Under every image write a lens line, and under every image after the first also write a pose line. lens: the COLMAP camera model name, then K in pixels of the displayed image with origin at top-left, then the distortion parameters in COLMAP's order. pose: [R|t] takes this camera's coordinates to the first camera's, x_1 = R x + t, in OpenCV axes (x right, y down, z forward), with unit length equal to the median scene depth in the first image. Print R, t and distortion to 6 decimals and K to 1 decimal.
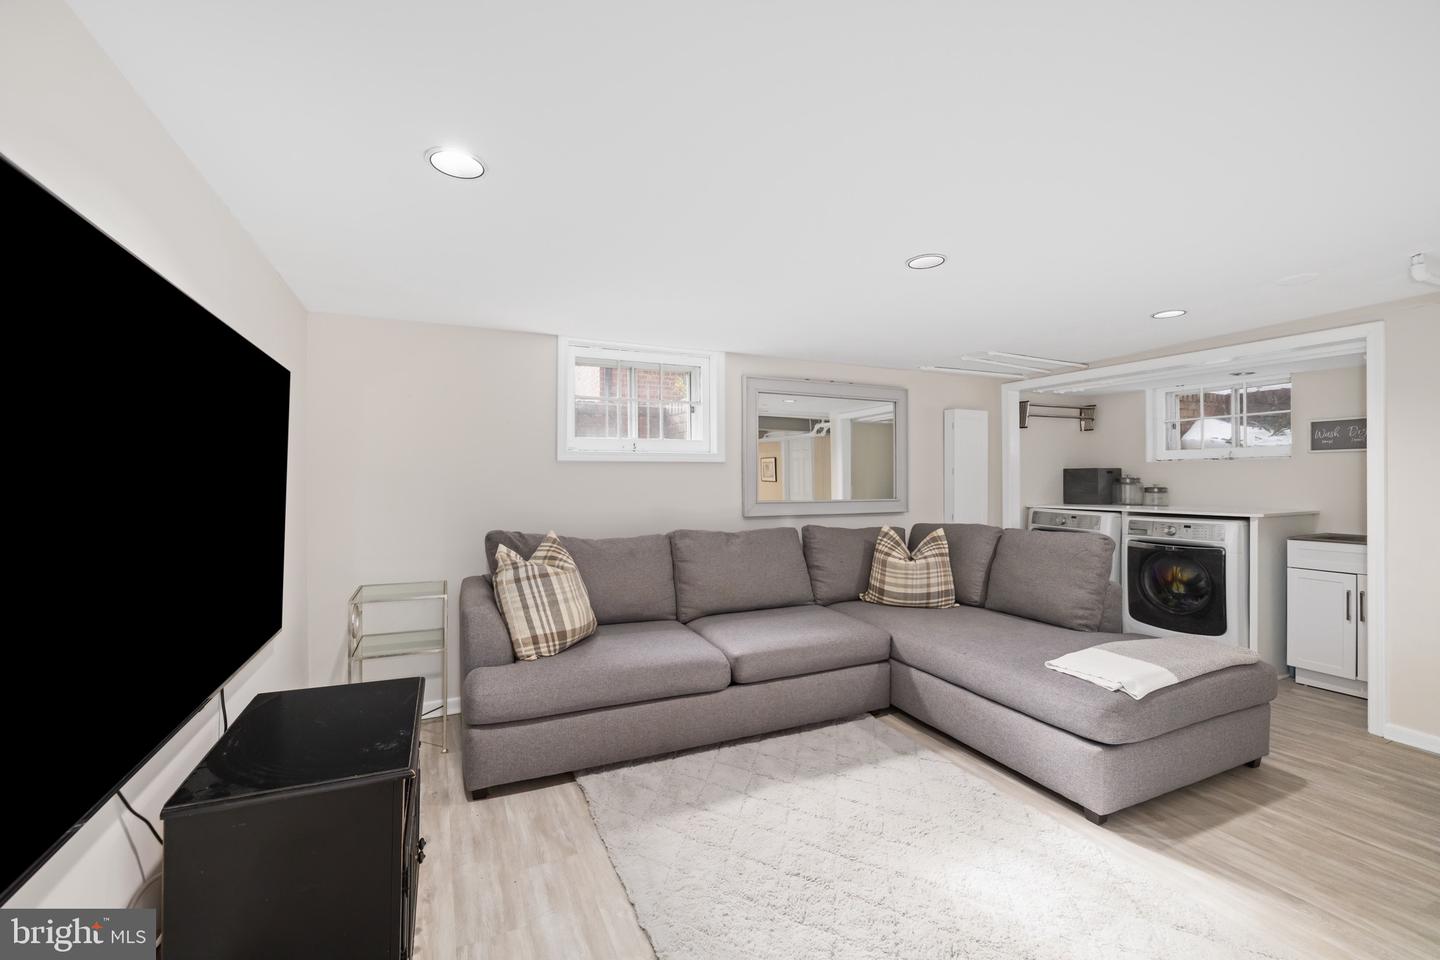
lens RADIAL K [[605.2, 0, 722.6], [0, 605.2, 473.9], [0, 0, 1]] dist [-0.000329, 0.000060]
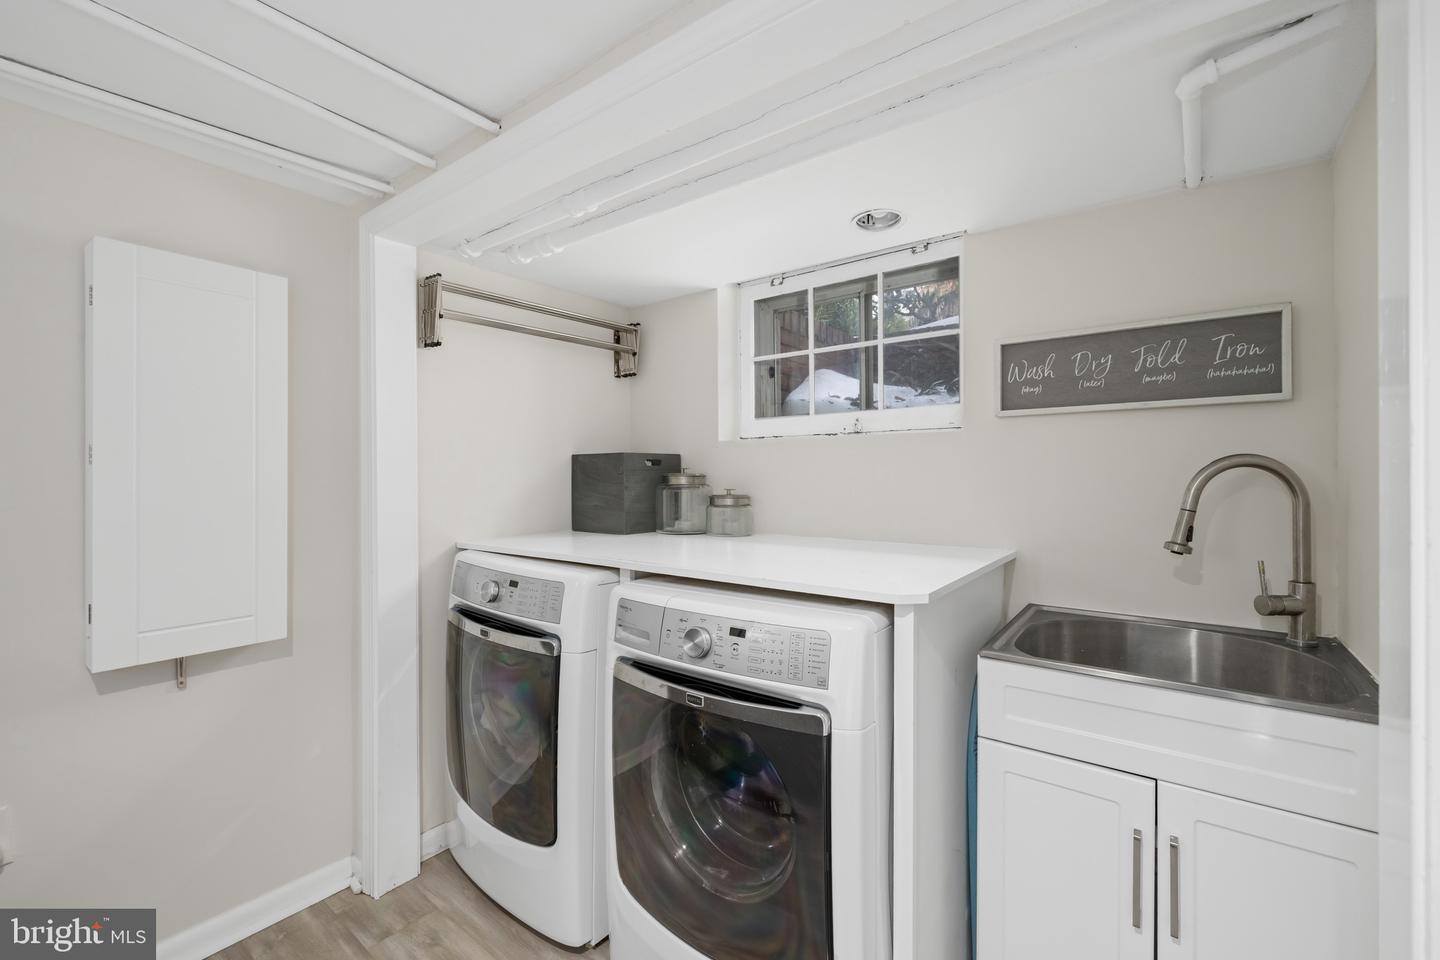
lens RADIAL K [[605.2, 0, 723.6], [0, 605.2, 475.9], [0, 0, 1]] dist [-0.000329, 0.000060]
pose [[0.895376, -0.005568, 0.445276, 0.502204], [0.000144, 0.999925, 0.012214, 0.002087], [-0.445311, -0.010871, 0.895310, 0.583834]]
